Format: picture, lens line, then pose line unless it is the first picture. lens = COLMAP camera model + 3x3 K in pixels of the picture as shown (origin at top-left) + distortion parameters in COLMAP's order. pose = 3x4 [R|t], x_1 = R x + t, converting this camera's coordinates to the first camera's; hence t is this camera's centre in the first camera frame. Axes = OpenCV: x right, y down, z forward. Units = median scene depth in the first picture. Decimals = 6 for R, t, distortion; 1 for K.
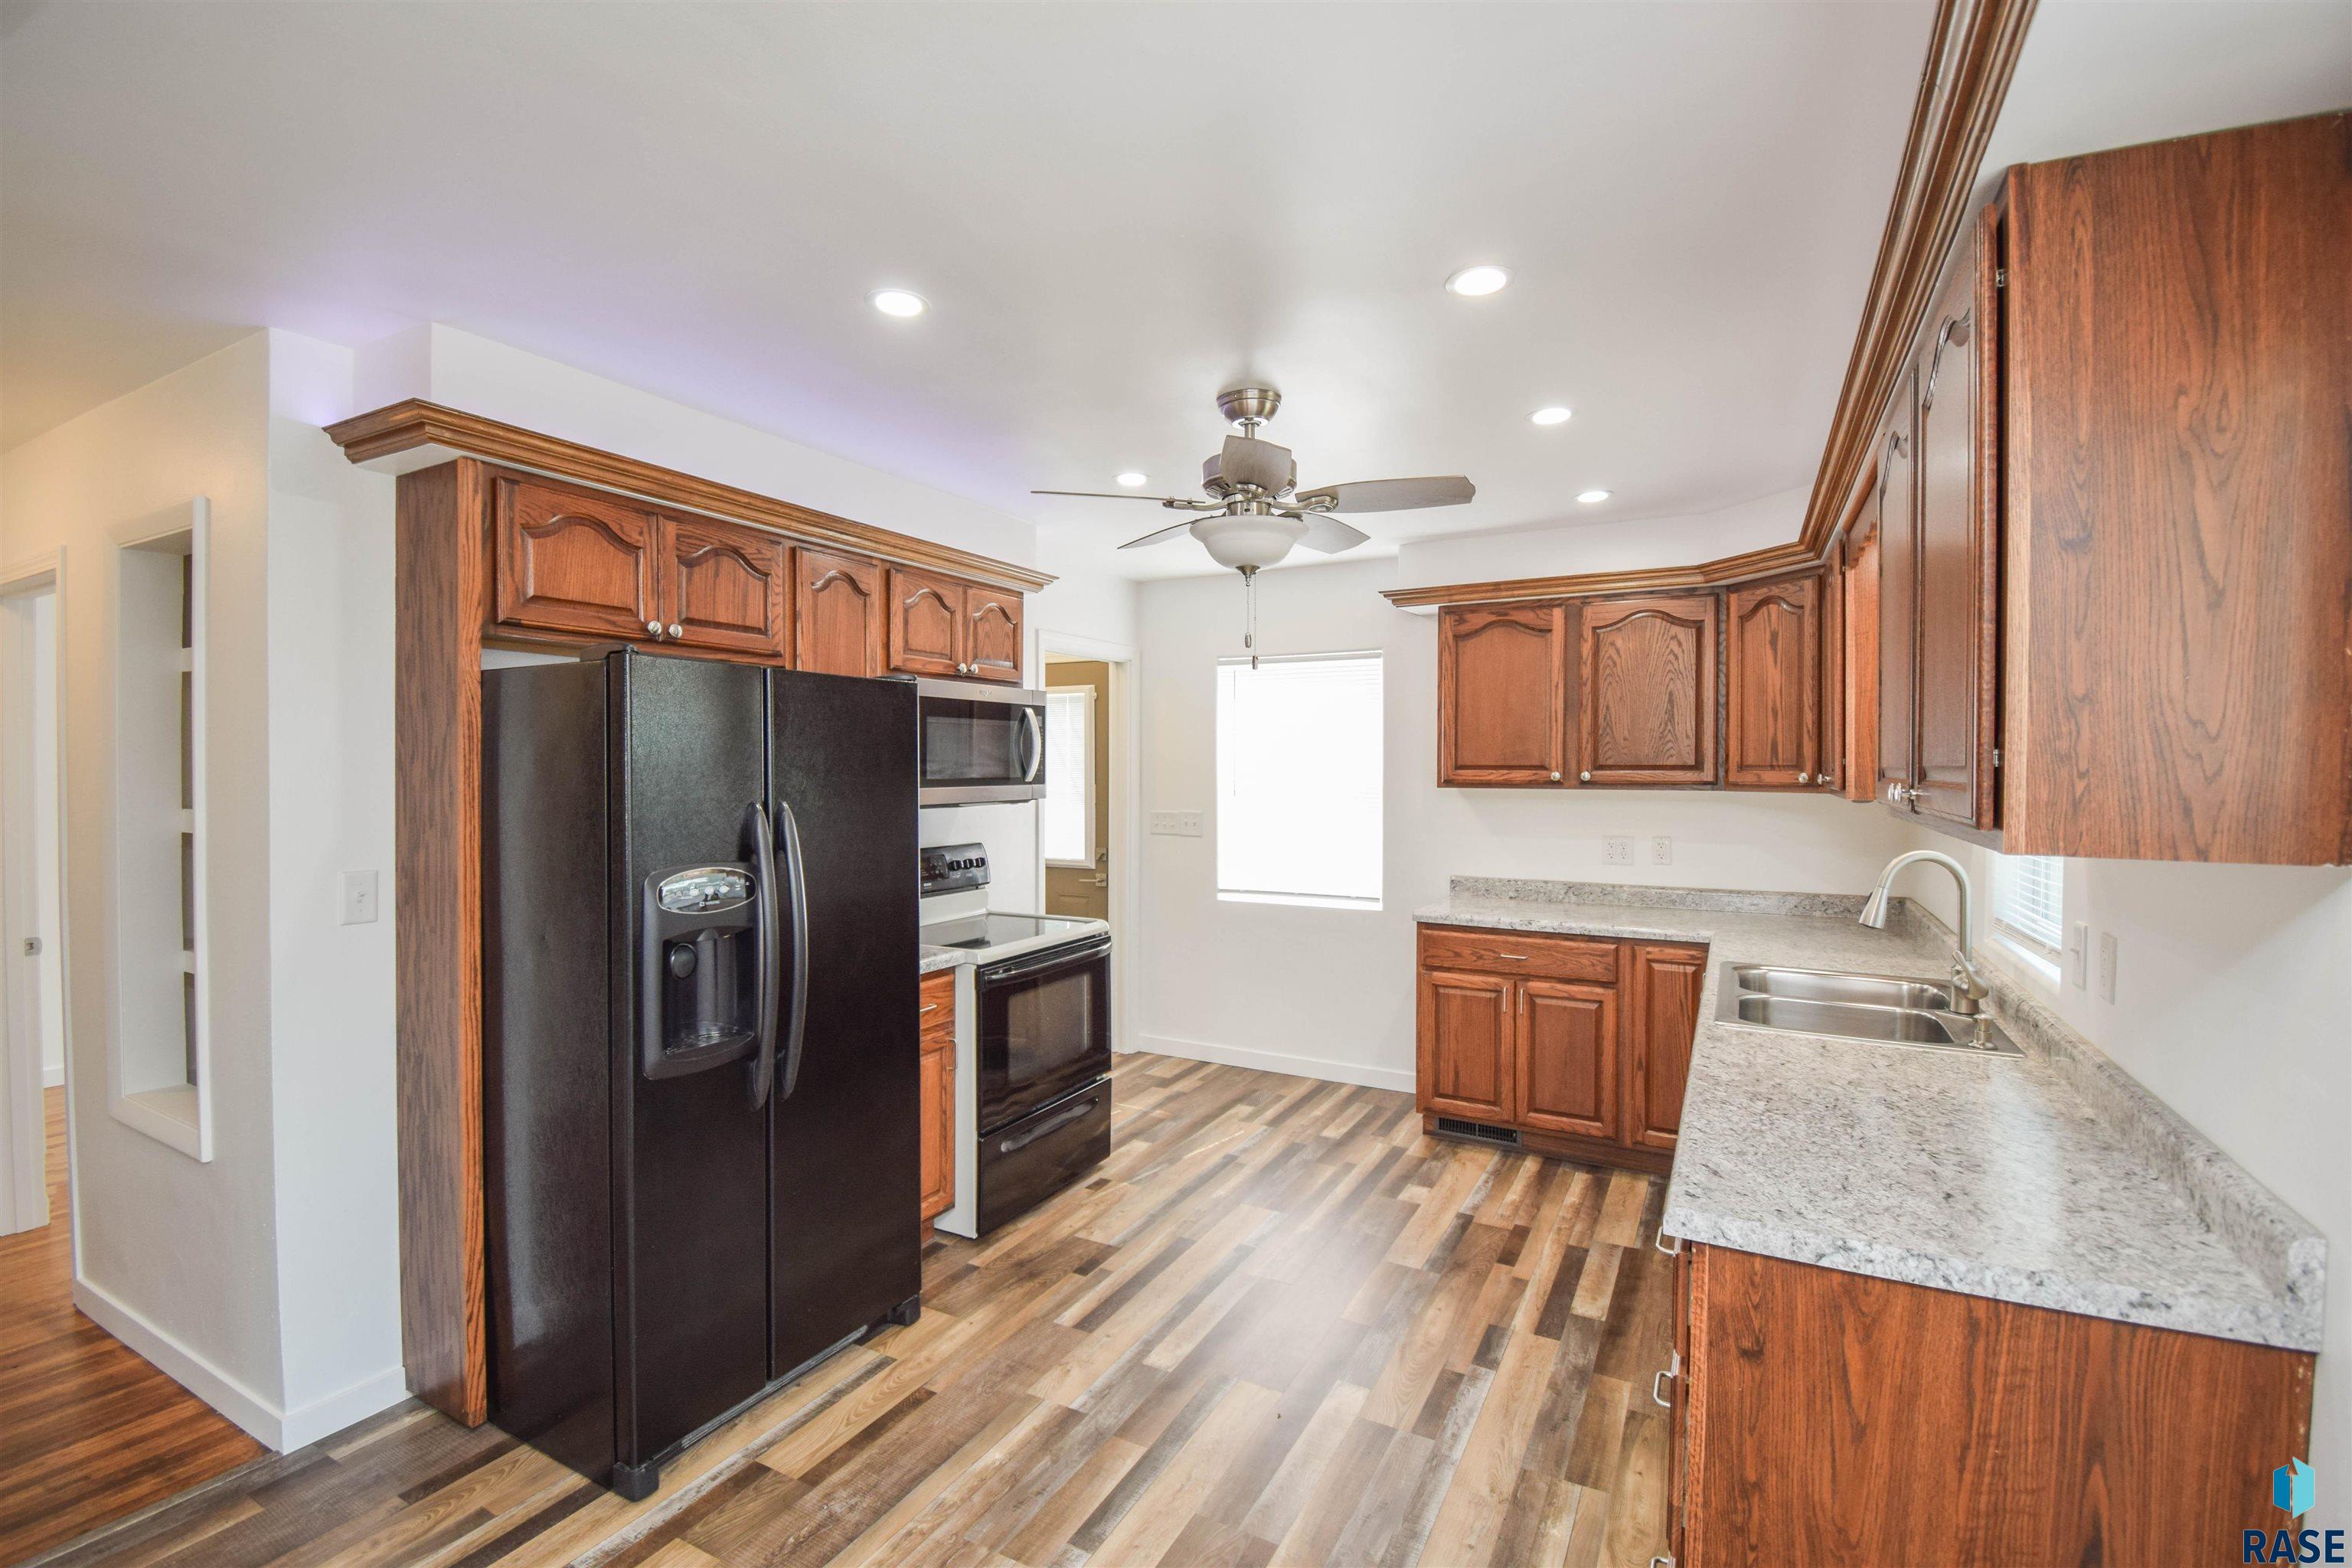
lens RADIAL K [[1056.9, 0, 1176.0], [0, 1056.9, 784.0], [0, 0, 1]] dist [0.020059, -0.022510]
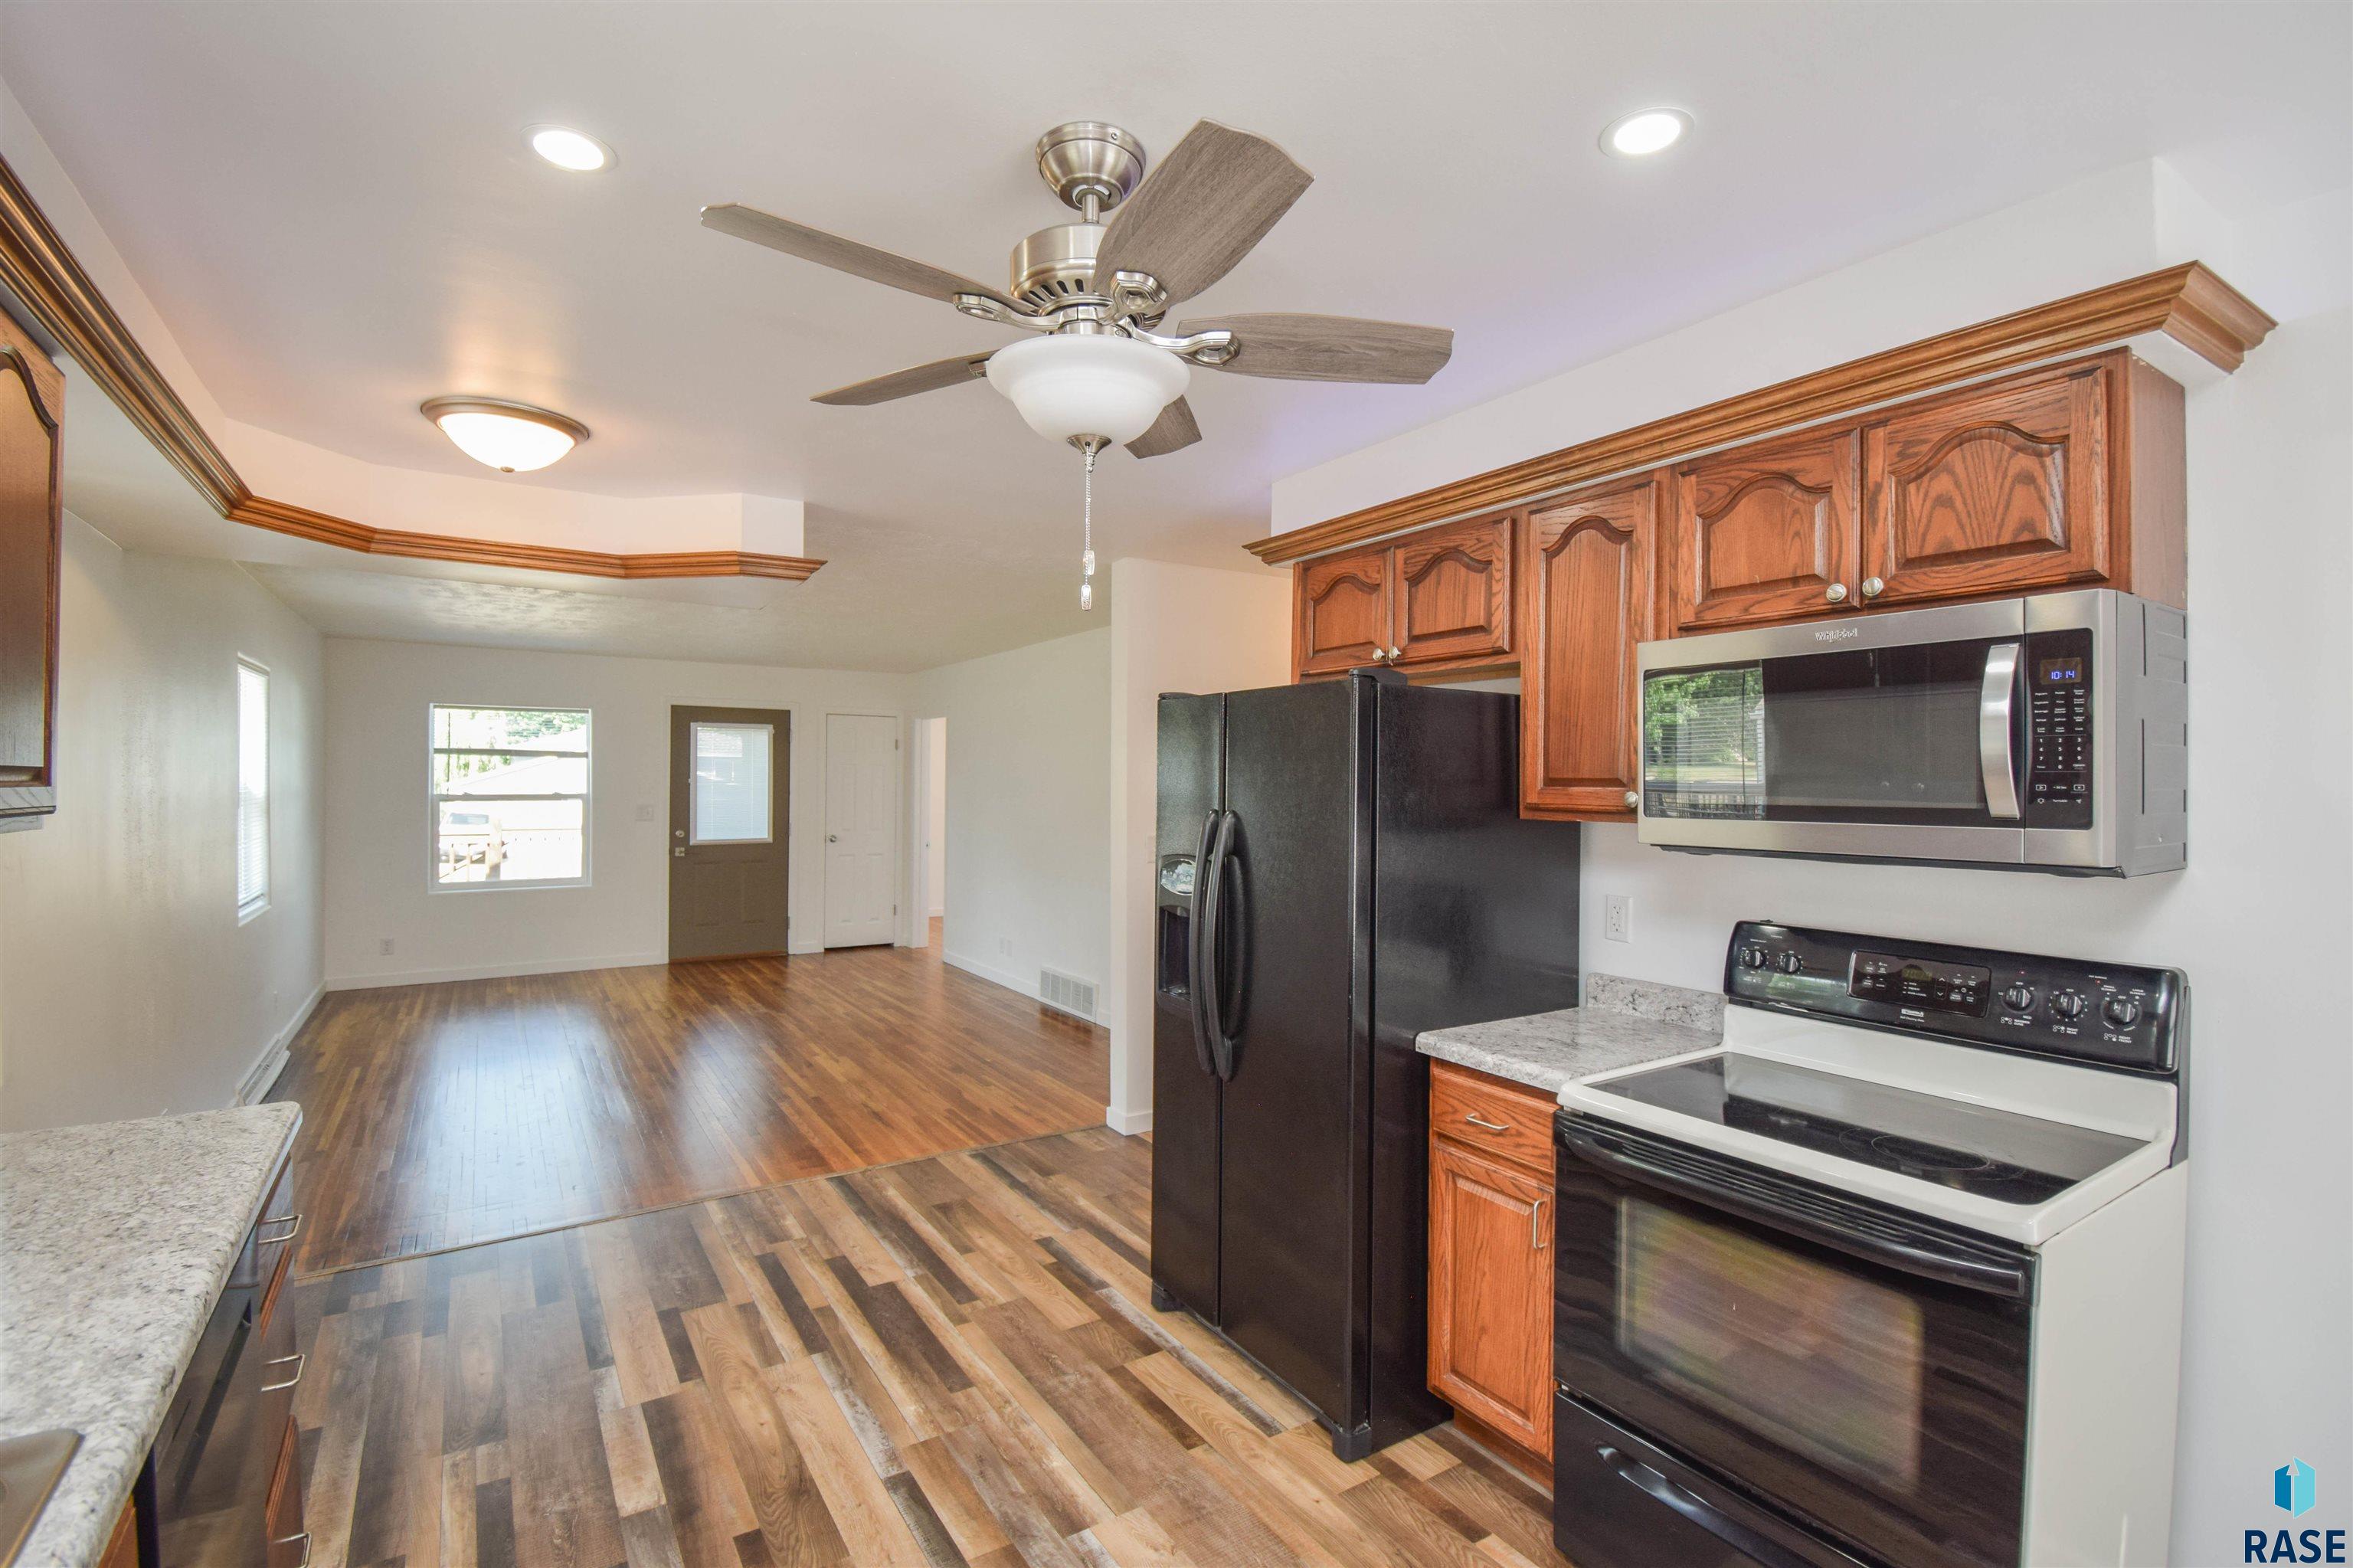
lens RADIAL K [[1078.2, 0, 1176.5], [0, 1078.2, 784.0], [0, 0, 1]] dist [0.021810, -0.024470]
pose [[-0.485019, -0.002382, -0.874501, 0.404612], [-0.022329, 0.999704, 0.009662, -0.014260], [0.874219, 0.024213, -0.484928, 0.946826]]
